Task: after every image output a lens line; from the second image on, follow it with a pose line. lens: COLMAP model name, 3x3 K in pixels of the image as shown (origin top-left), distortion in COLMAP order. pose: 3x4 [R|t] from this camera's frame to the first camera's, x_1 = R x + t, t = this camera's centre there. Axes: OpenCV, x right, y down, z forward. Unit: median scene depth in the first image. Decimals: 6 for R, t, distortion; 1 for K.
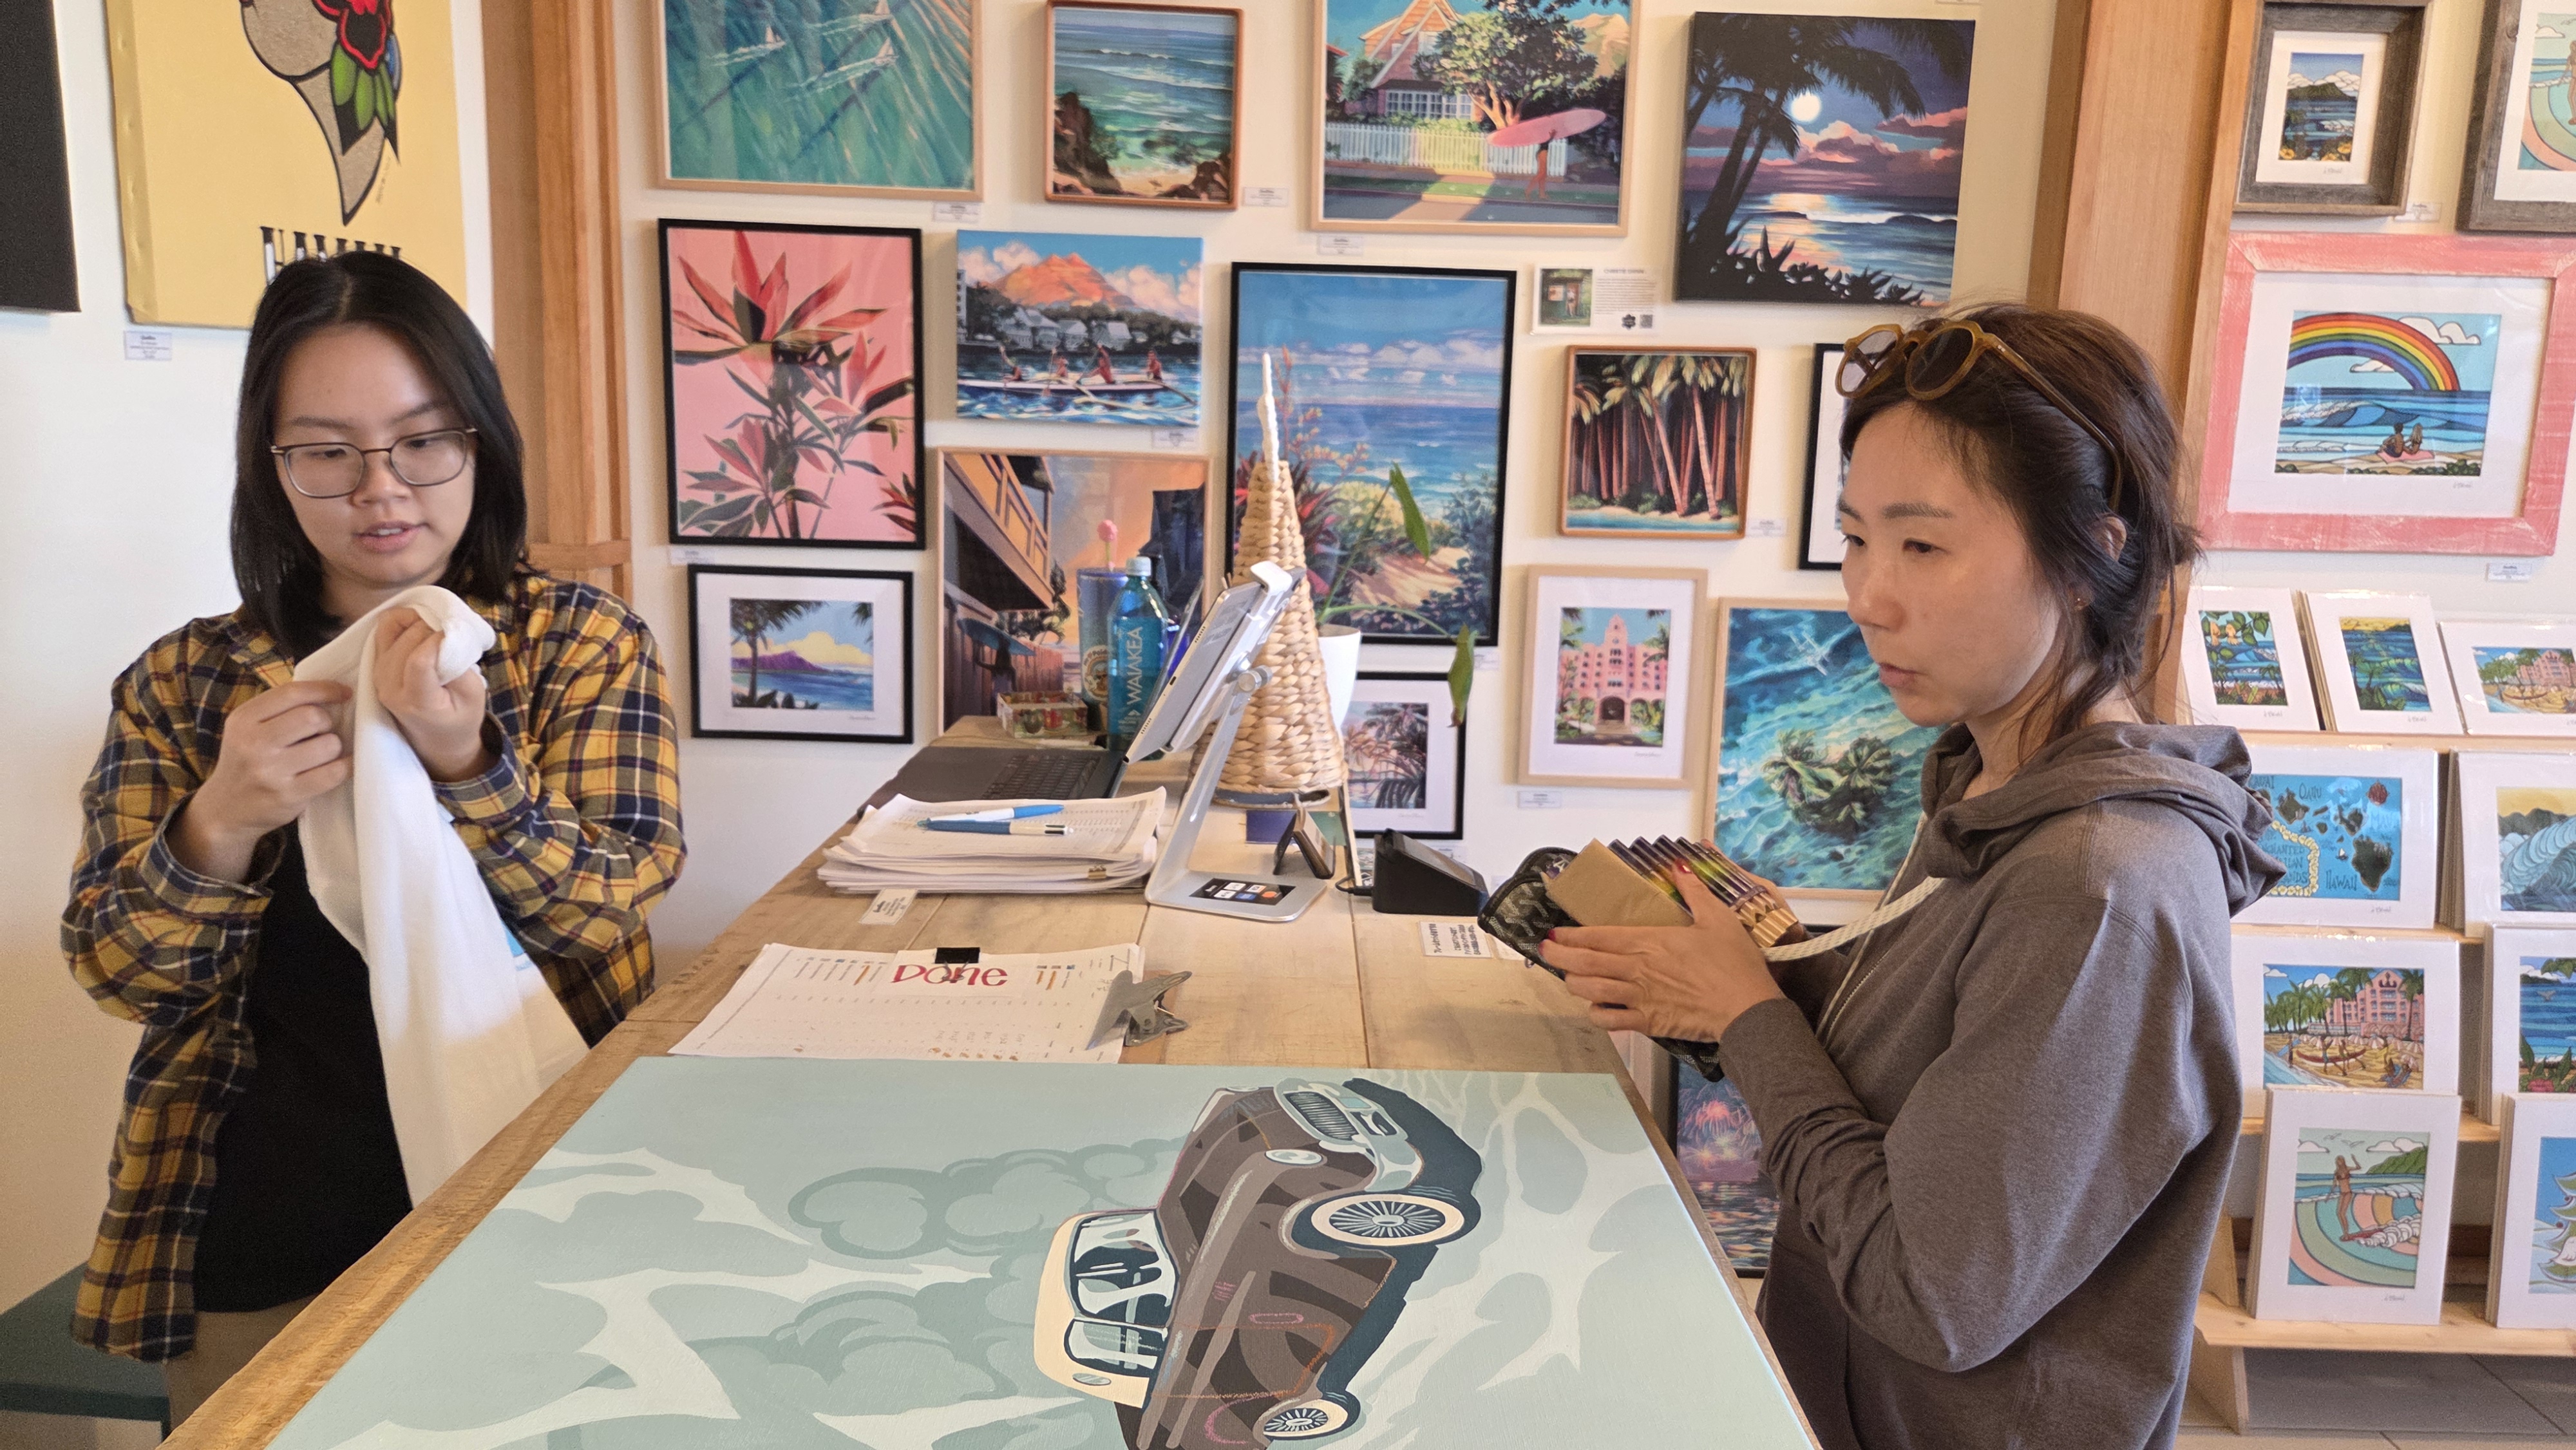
lens RADIAL K [[1770.8, 0, 1278.8], [0, 1770.8, 687.2], [0, 0, 1]] dist [0.063094, -0.054133]
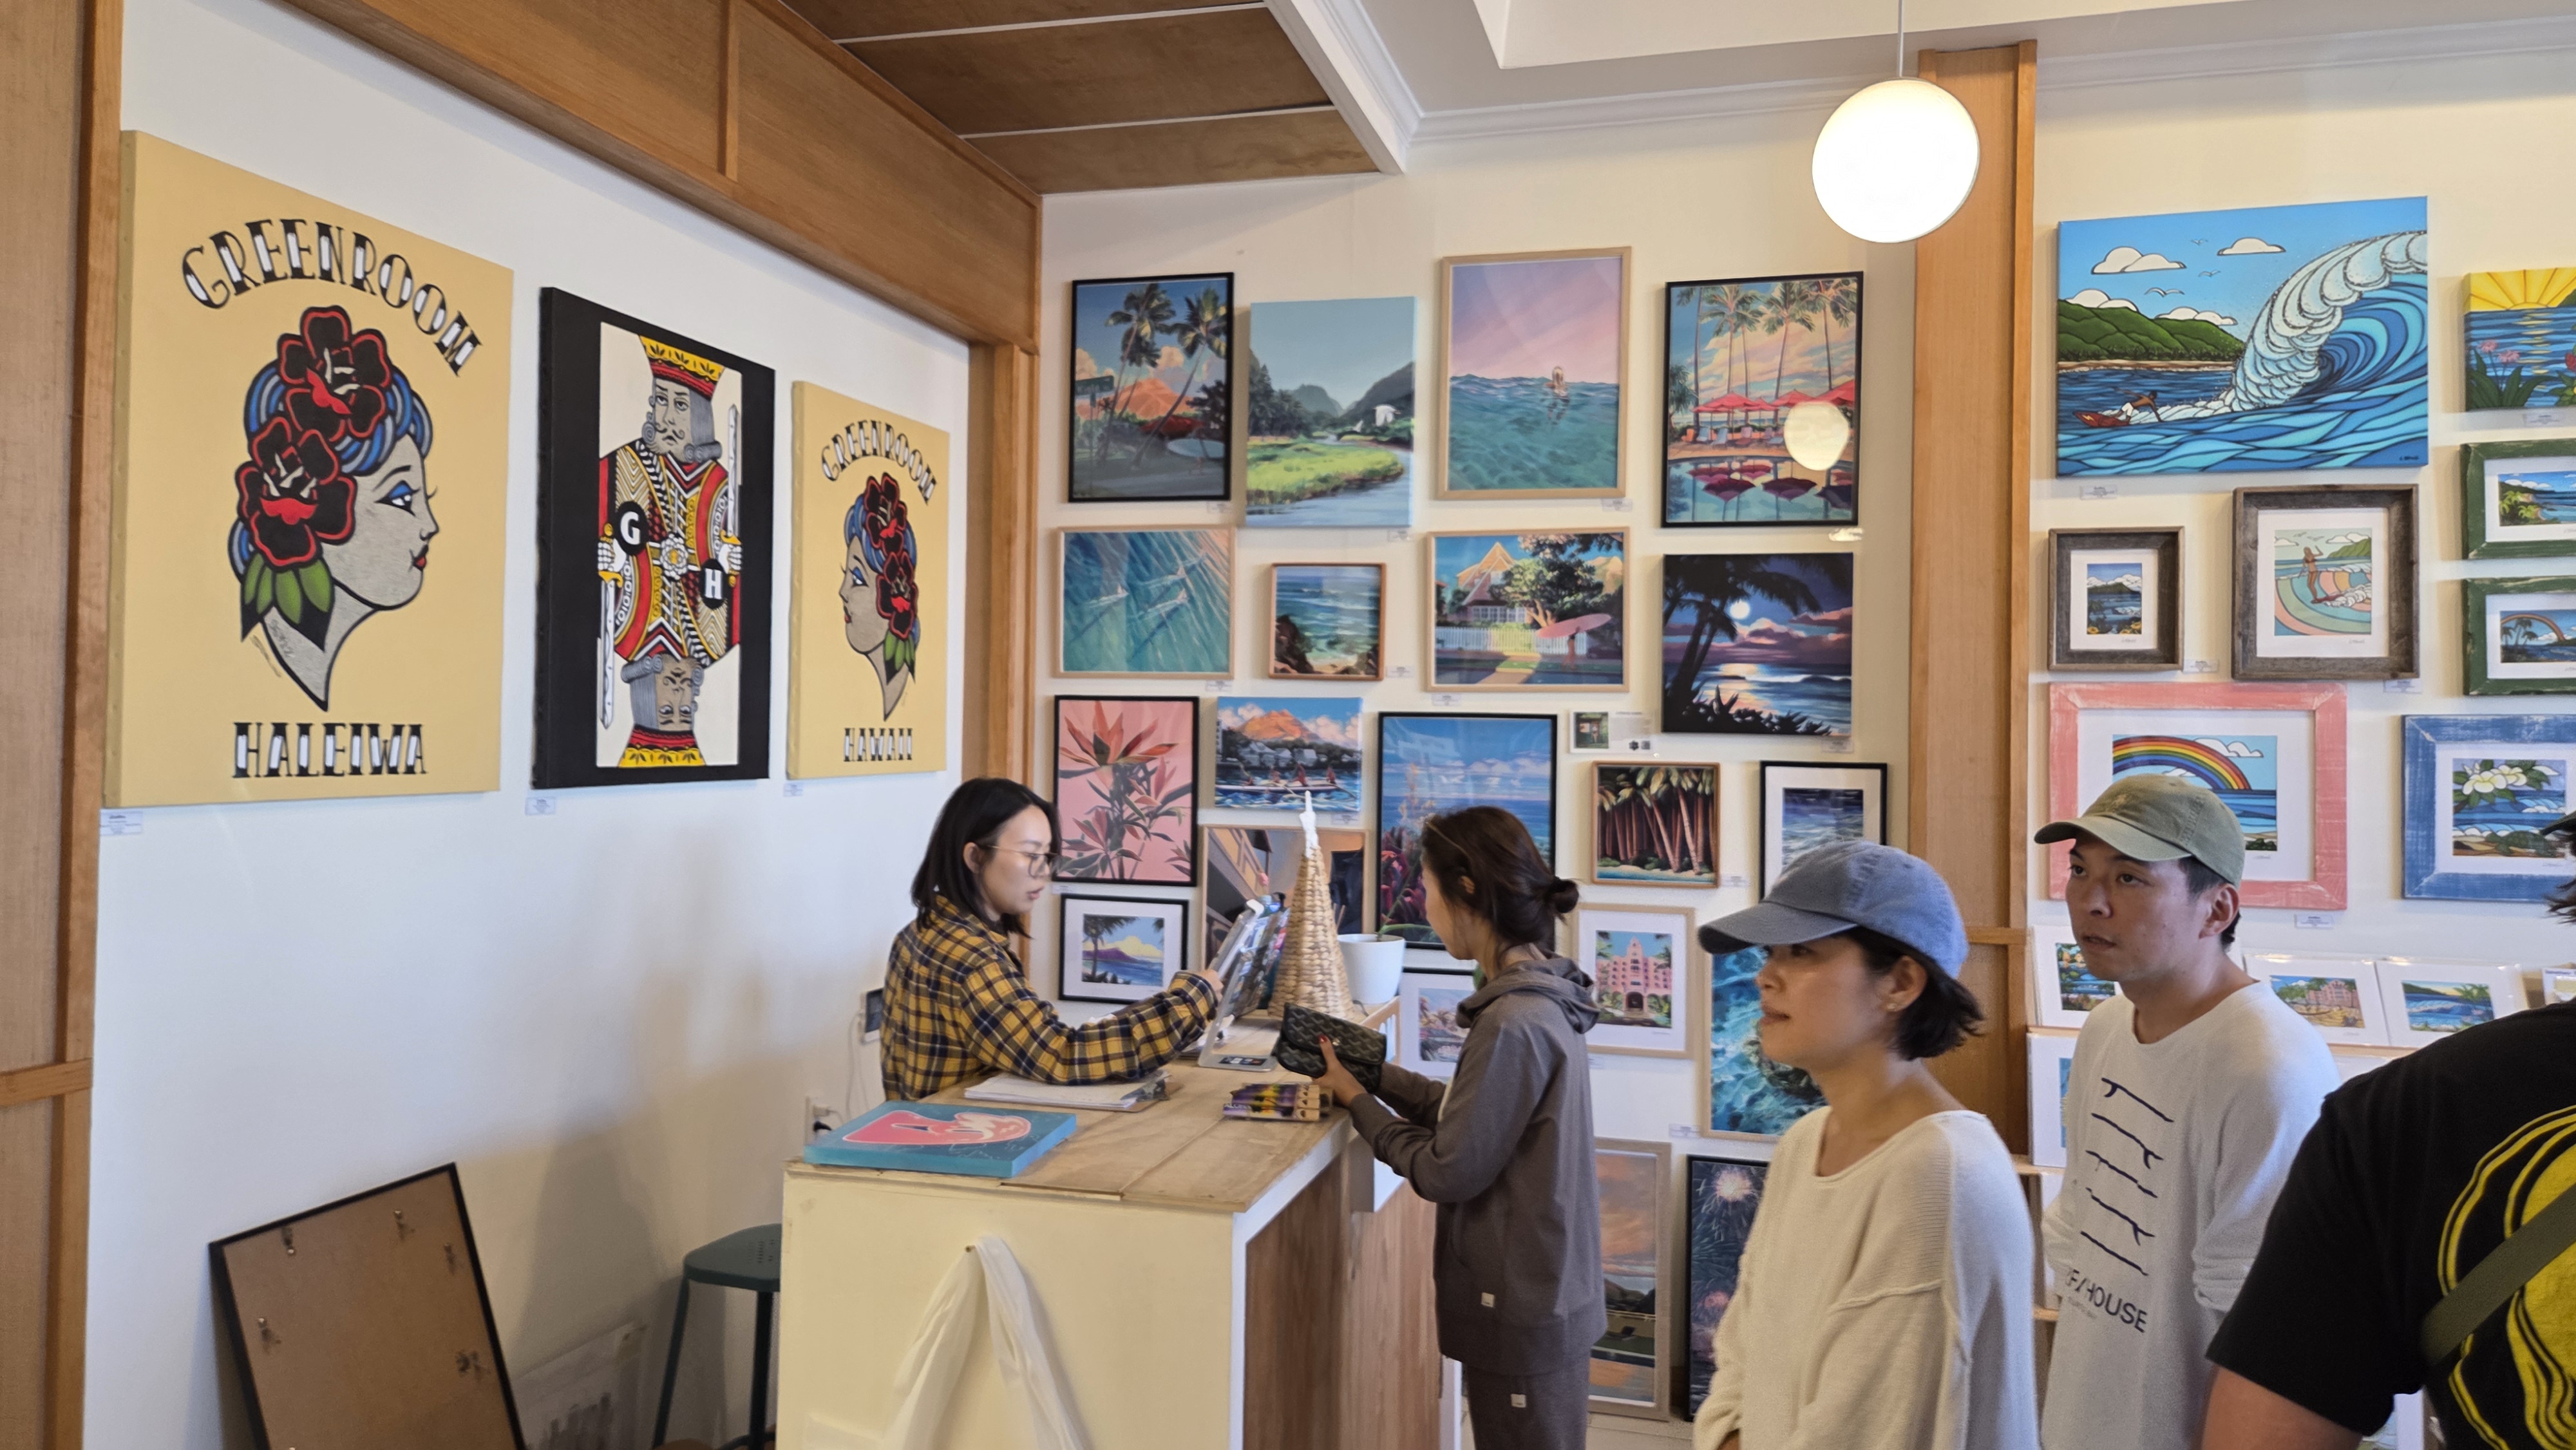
lens RADIAL K [[1770.8, 0, 1274.3], [0, 1770.8, 687.2], [0, 0, 1]] dist [0.063094, -0.054133]
pose [[0.957485, -0.019307, -0.287835, 0.347434], [-0.030770, 0.985231, -0.168443, 0.014031], [0.286837, 0.170138, 0.942750, -0.555060]]
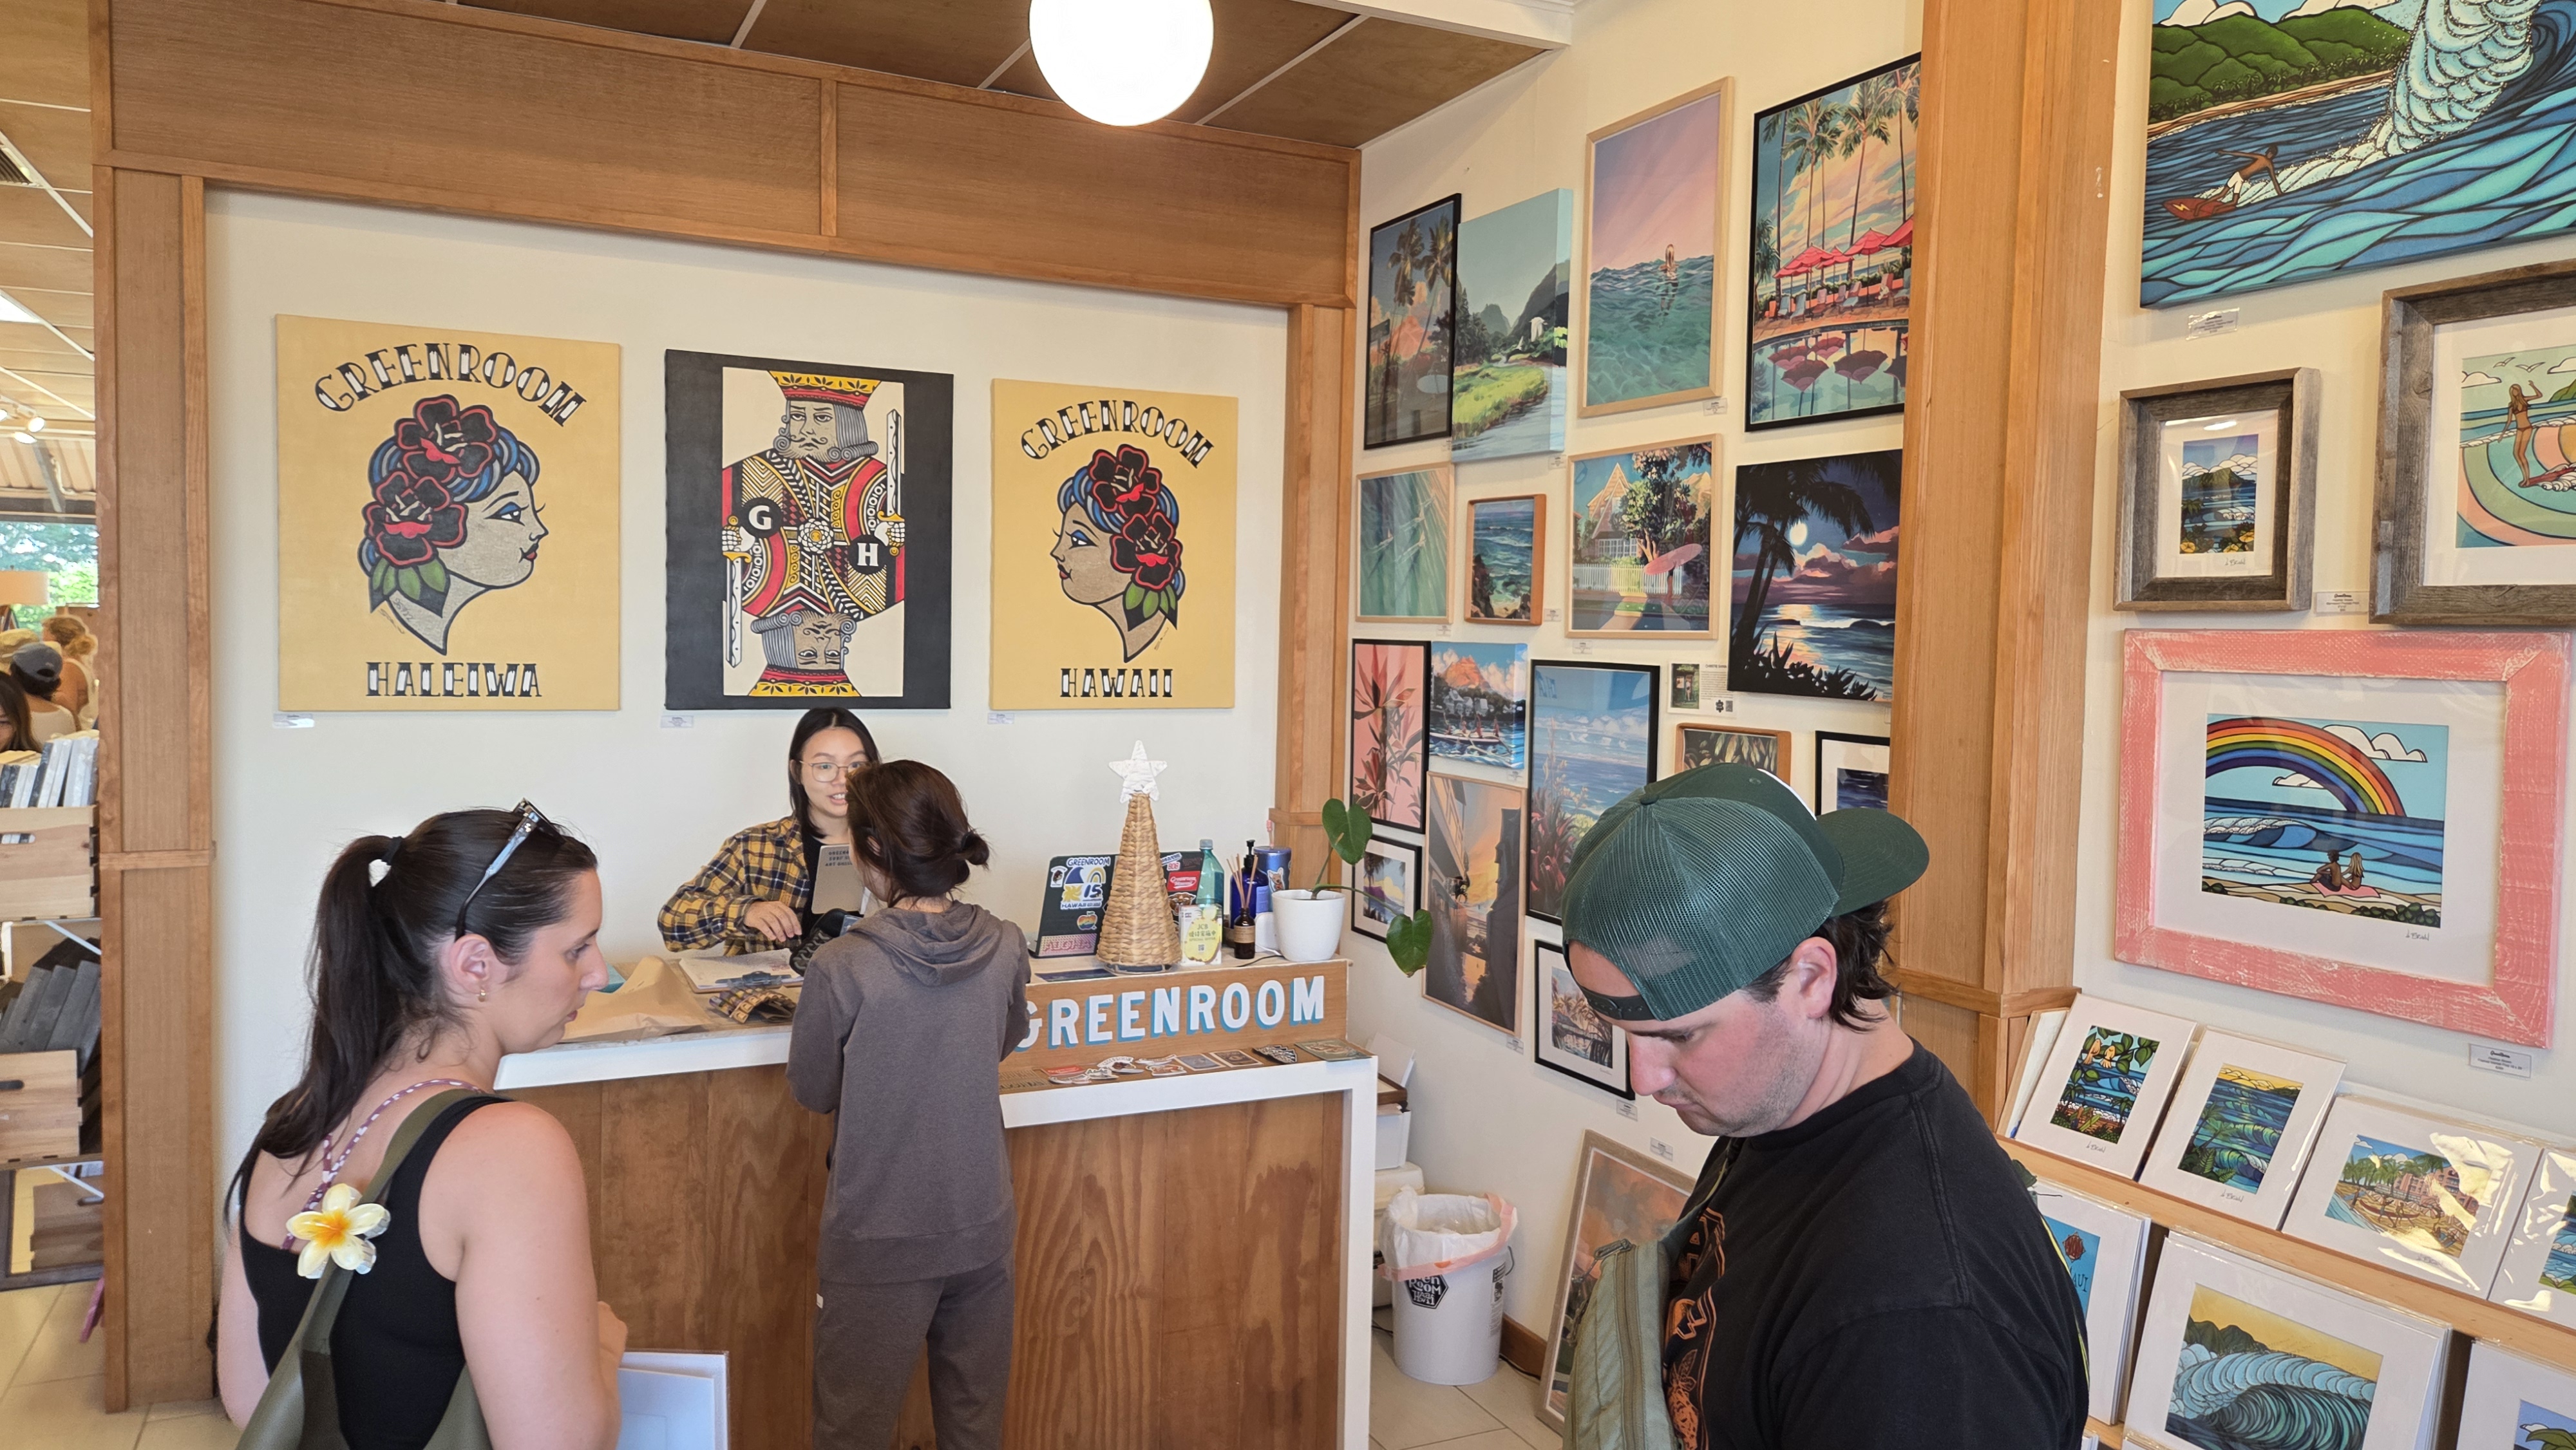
lens RADIAL K [[1770.8, 0, 1274.2], [0, 1770.8, 707.7], [0, 0, 1]] dist [0.063094, -0.054133]
pose [[0.399352, 0.024922, -0.916459, 1.232472], [-0.141150, 0.989383, -0.034602, -0.118727], [0.905867, 0.143176, 0.398630, 0.226570]]
